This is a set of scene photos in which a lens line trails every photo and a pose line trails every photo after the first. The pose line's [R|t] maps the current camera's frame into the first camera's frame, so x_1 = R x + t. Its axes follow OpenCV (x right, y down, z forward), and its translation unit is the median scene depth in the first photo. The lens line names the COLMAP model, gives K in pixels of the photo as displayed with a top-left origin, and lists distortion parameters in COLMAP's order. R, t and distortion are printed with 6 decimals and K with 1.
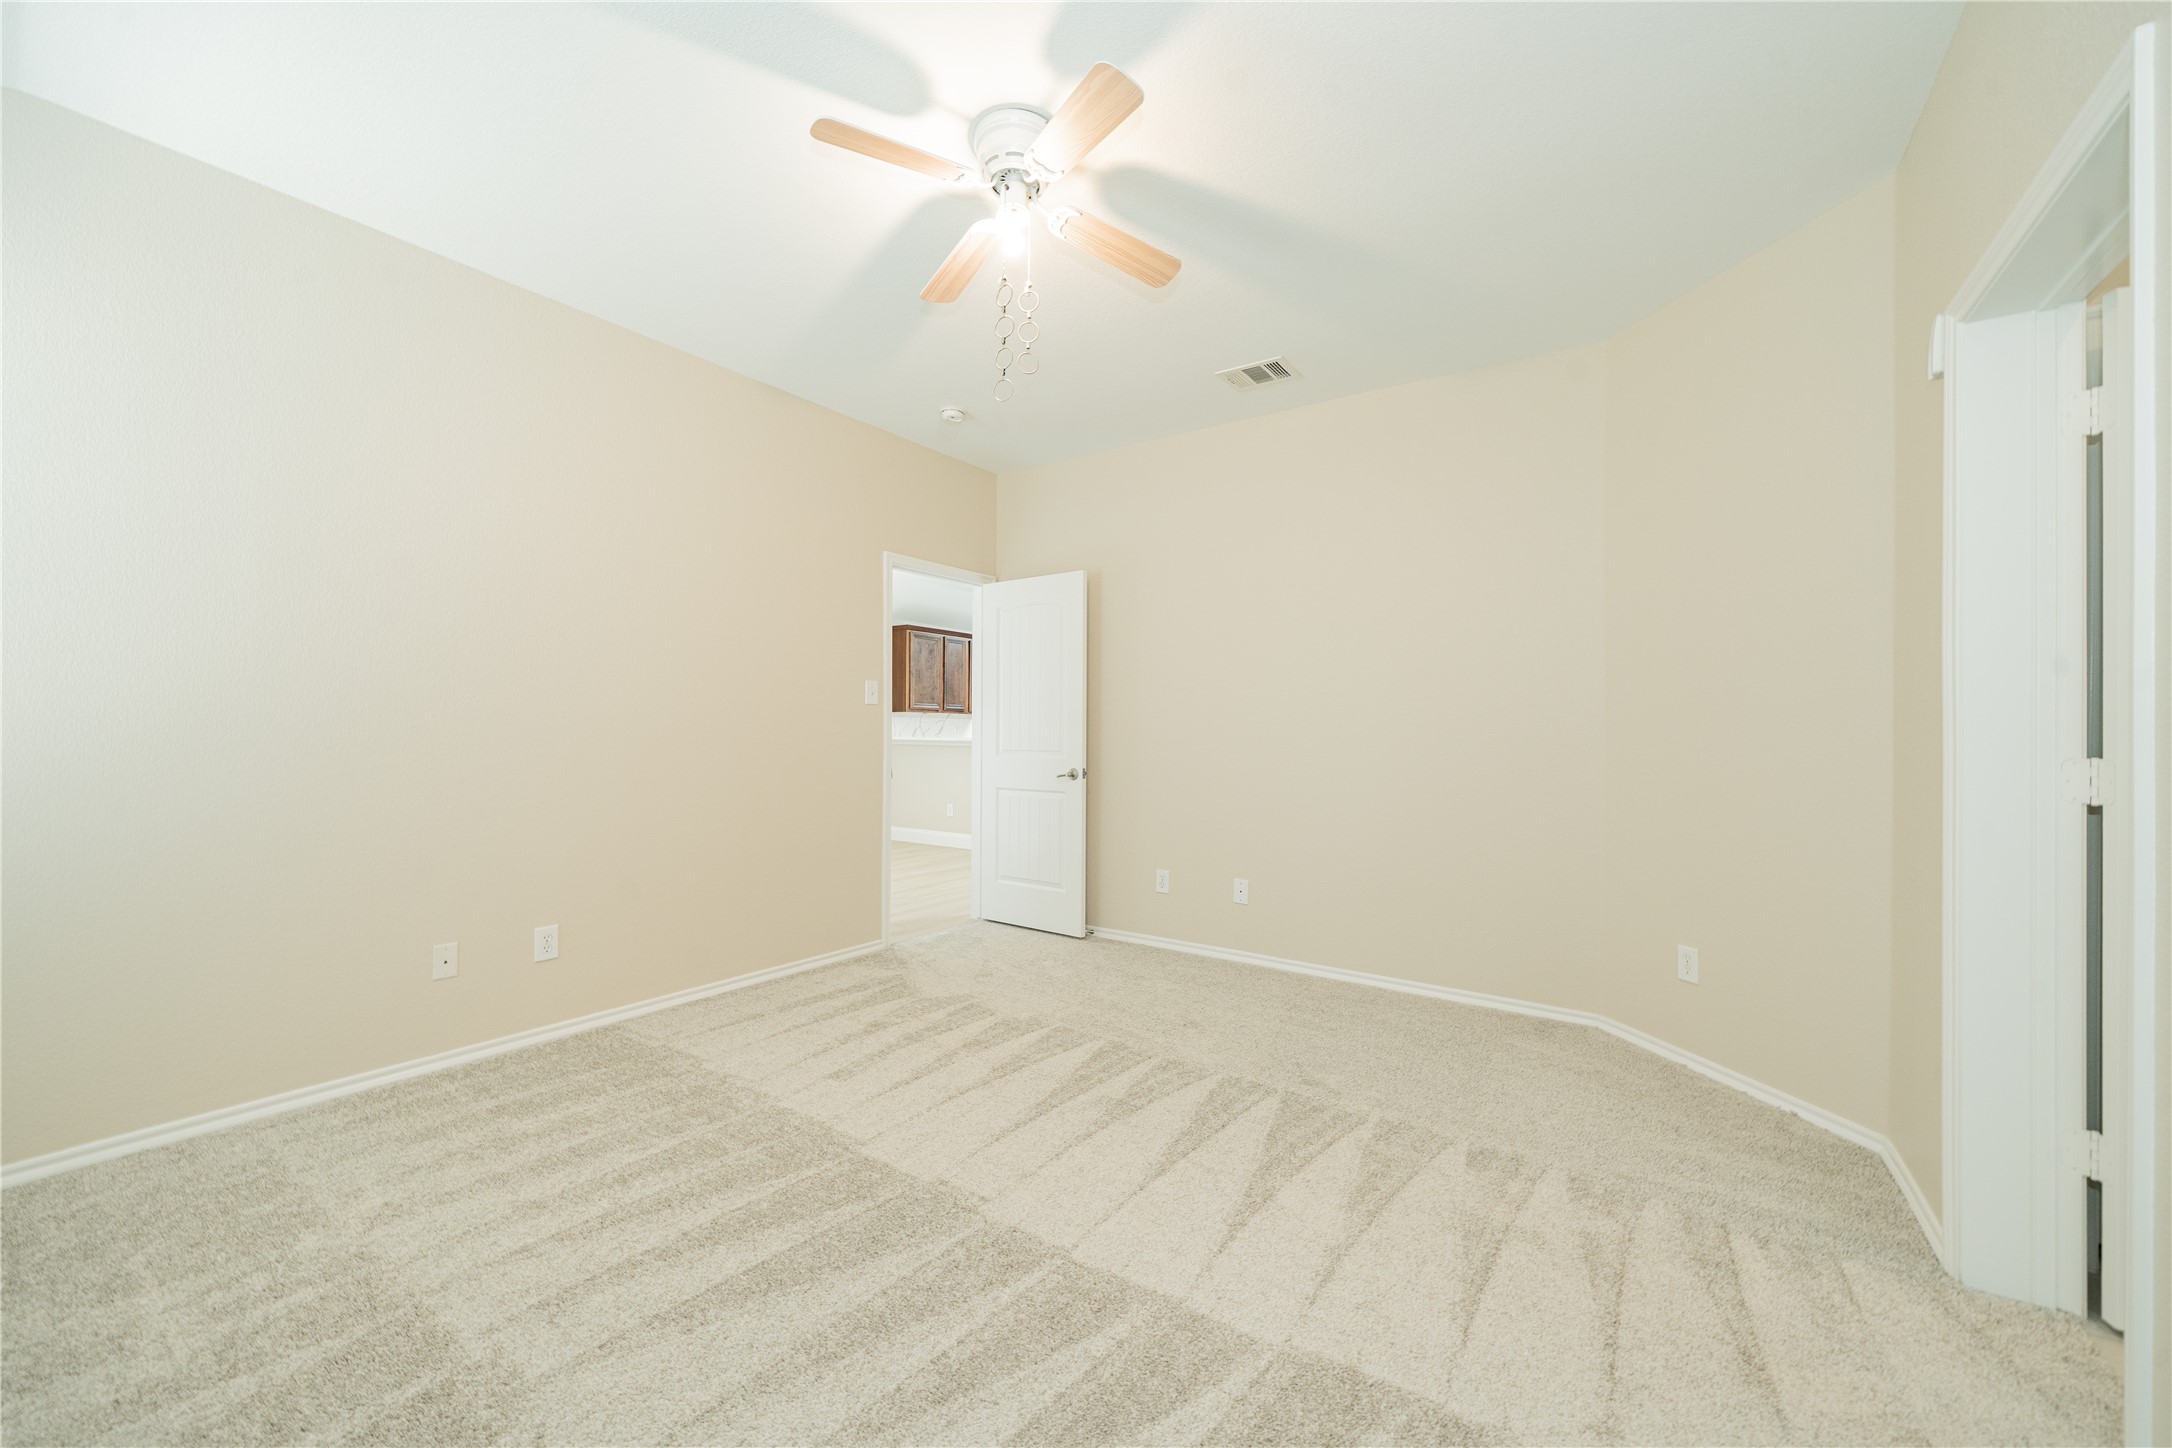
lens RADIAL K [[817.0, 0, 1079.7], [0, 817.0, 731.8], [0, 0, 1]] dist [-0.001719, 0.000256]
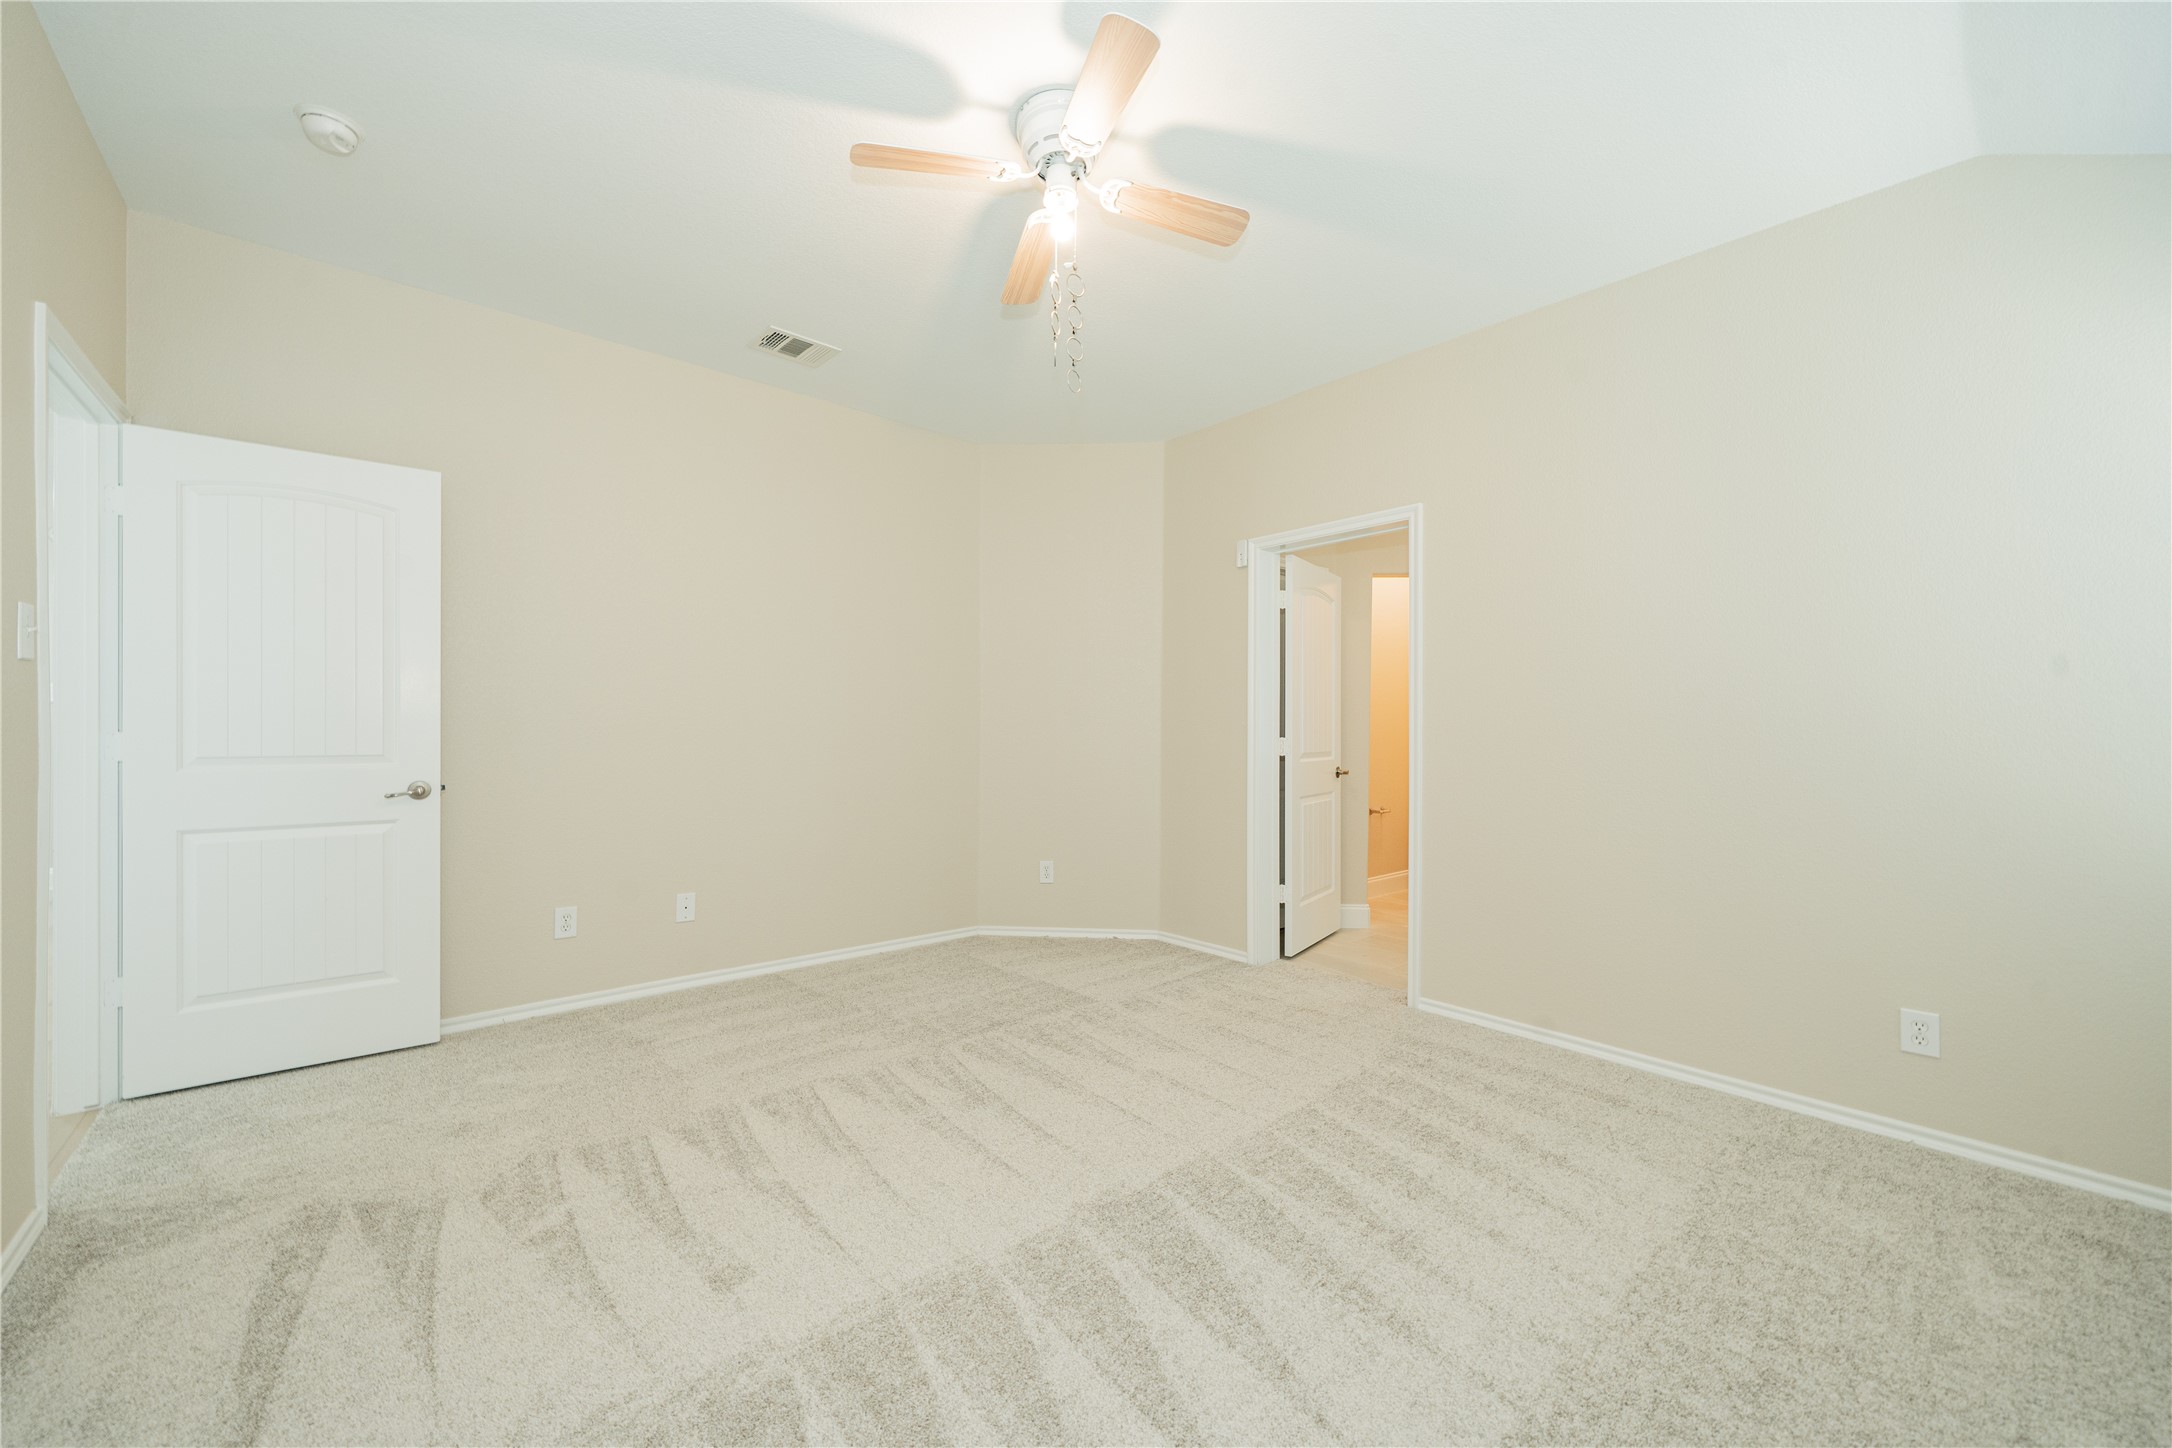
lens RADIAL K [[817.0, 0, 1081.5], [0, 817.0, 723.7], [0, 0, 1]] dist [-0.001719, 0.000256]
pose [[0.264044, -0.003497, 0.964504, -0.596797], [-0.004283, 0.999979, 0.004798, -0.005741], [-0.964501, -0.005398, 0.264024, 0.417750]]
